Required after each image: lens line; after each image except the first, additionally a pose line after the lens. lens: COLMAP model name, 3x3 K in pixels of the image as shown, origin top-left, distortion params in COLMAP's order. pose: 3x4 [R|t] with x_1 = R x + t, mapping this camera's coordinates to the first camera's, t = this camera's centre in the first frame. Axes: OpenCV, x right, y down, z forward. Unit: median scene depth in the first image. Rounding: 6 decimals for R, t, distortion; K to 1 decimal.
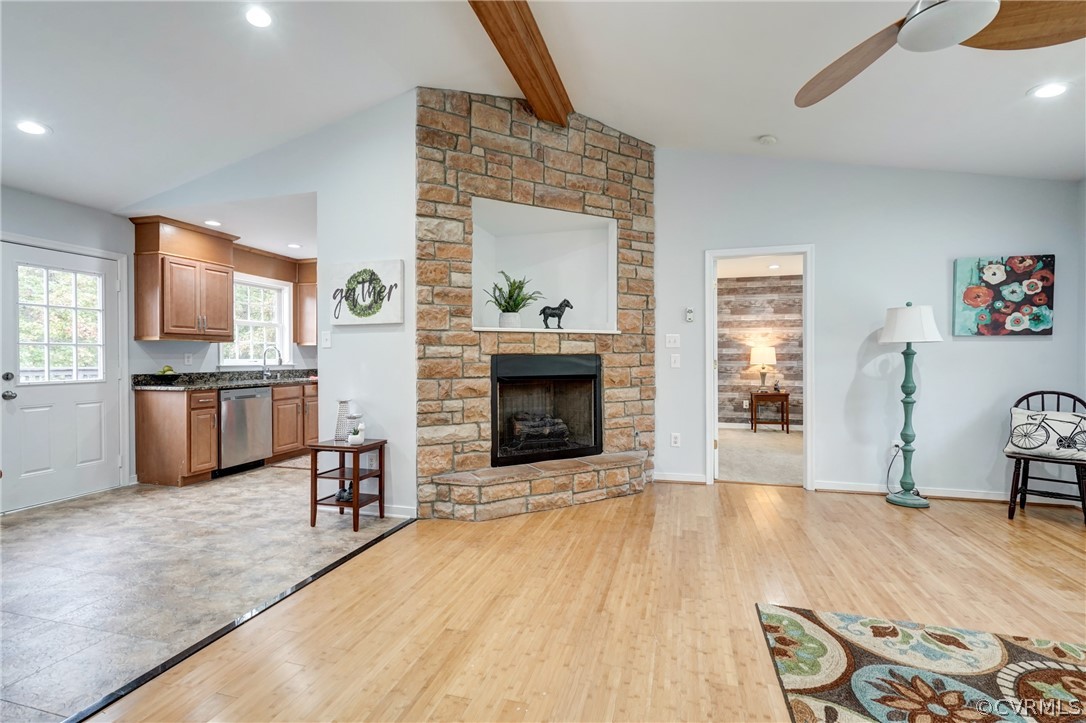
lens RADIAL K [[494.3, 0, 541.4], [0, 494.3, 358.1], [0, 0, 1]] dist [0.002042, 0.005517]
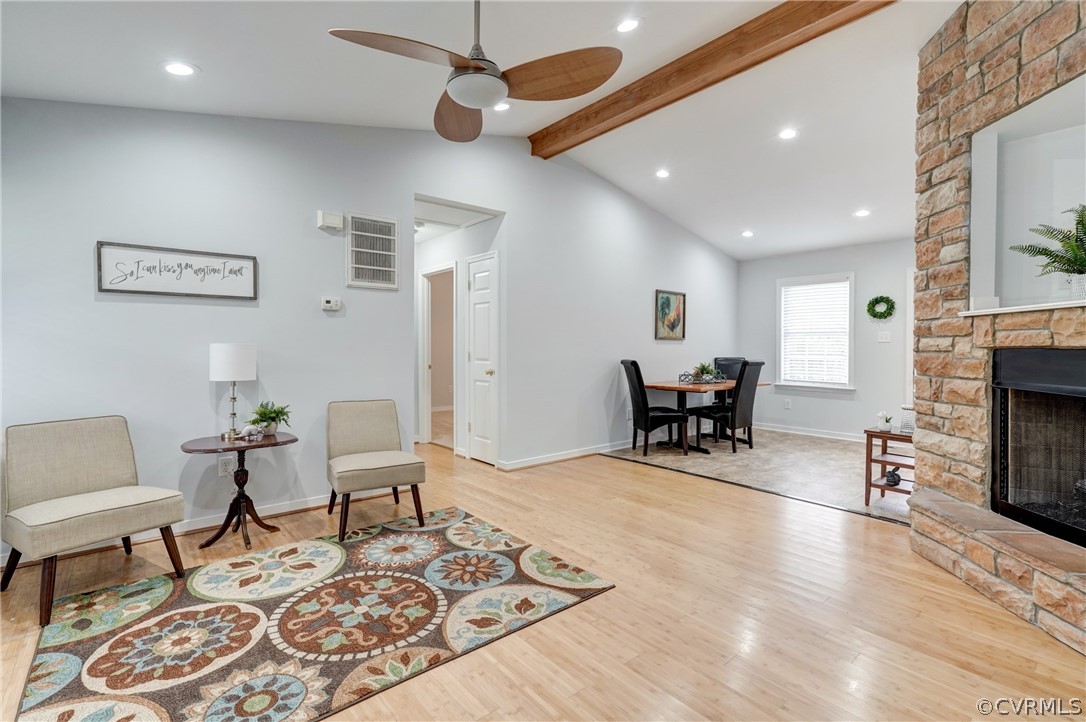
lens RADIAL K [[504.4, 0, 534.6], [0, 504.4, 351.5], [0, 0, 1]] dist [0.001594, 0.000355]
pose [[-0.566101, 0.010650, -0.824267, 0.853629], [-0.002916, 0.999884, 0.014921, -0.010621], [0.824331, 0.010851, -0.566005, 0.884034]]
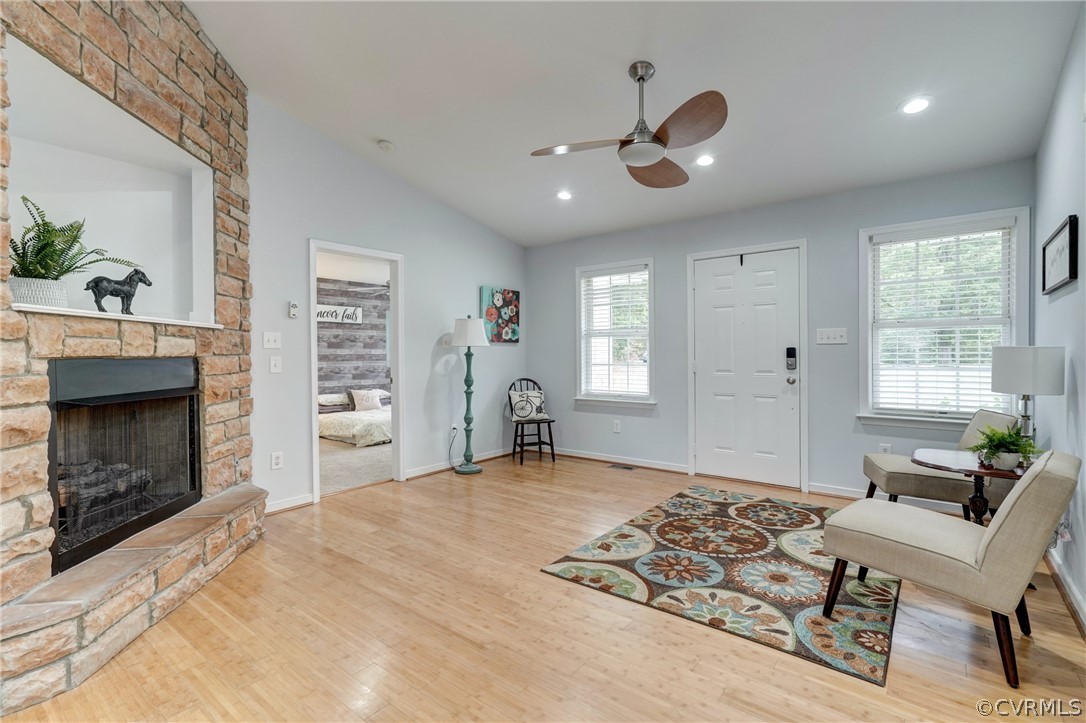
lens RADIAL K [[499.6, 0, 545.2], [0, 499.6, 354.6], [0, 0, 1]] dist [-0.005406, 0.008744]
pose [[0.382707, -0.002053, 0.923867, -0.388938], [0.011218, 0.999934, -0.002424, -0.004323], [-0.923802, 0.011291, 0.382705, 0.324050]]
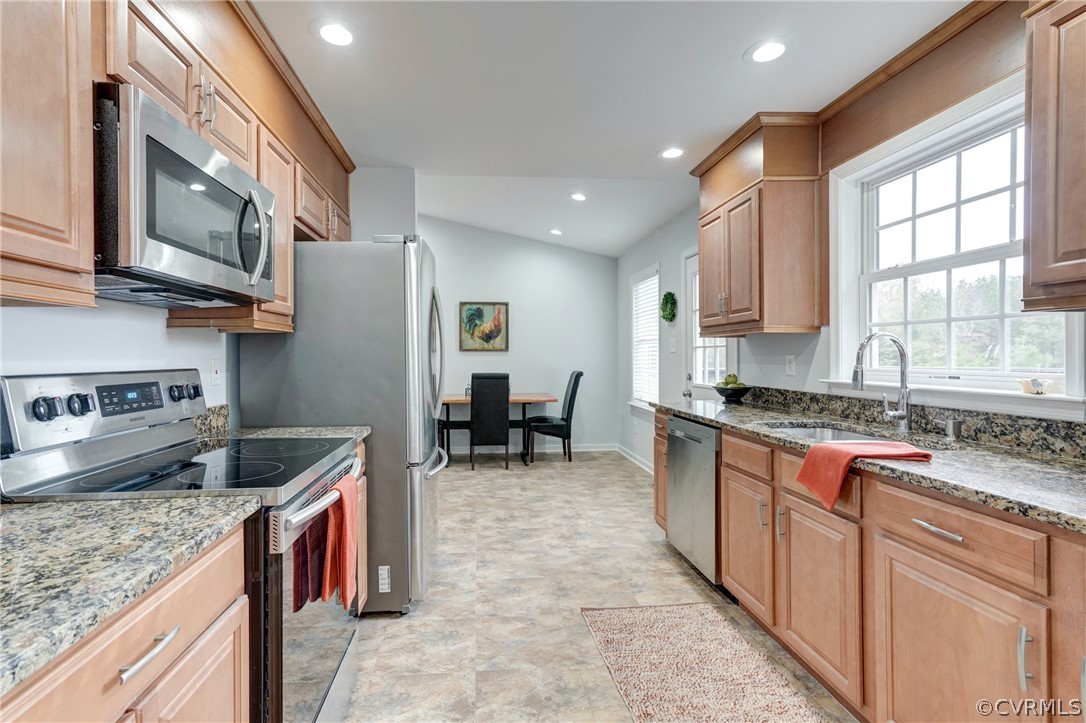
lens RADIAL K [[506.5, 0, 522.2], [0, 506.5, 358.7], [0, 0, 1]] dist [0.000567, 0.000175]
pose [[-0.932686, 0.009470, -0.360565, -0.299468], [0.006741, 0.999938, 0.008826, -0.015813], [0.360626, 0.005801, -0.932692, 1.889296]]
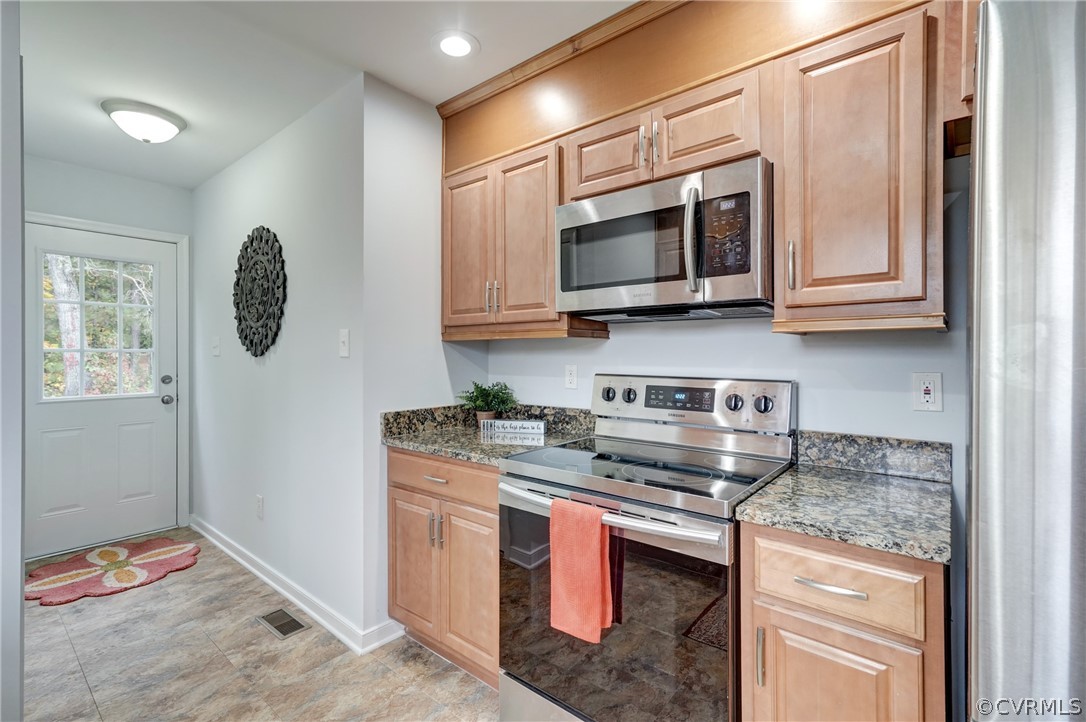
lens RADIAL K [[499.6, 0, 545.2], [0, 499.6, 354.1], [0, 0, 1]] dist [-0.005406, 0.008744]
pose [[0.411546, 0.002552, 0.911386, -0.649892], [0.000887, 0.999994, -0.003201, -0.025507], [-0.911389, 0.002126, 0.411541, 1.345679]]
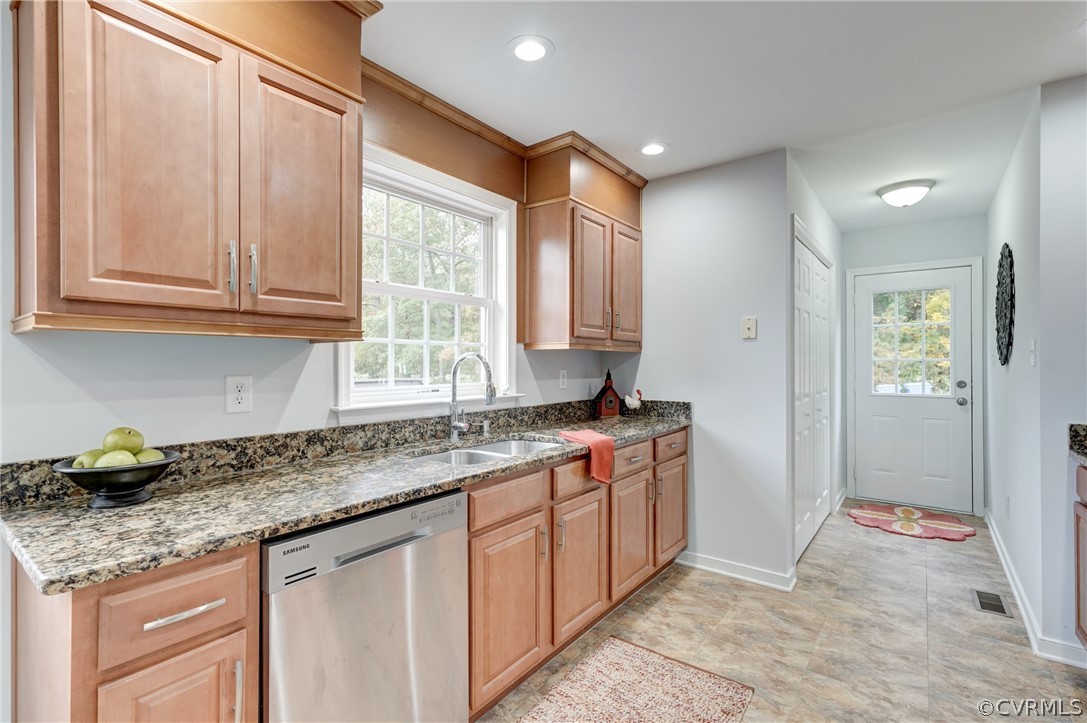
lens RADIAL K [[502.5, 0, 539.6], [0, 502.5, 360.7], [0, 0, 1]] dist [-0.001185, 0.007405]
pose [[0.931432, 0.004311, -0.363890, -0.549407], [-0.005174, 0.999986, -0.001396, -0.026333], [0.363879, 0.003183, 0.931441, 1.020287]]
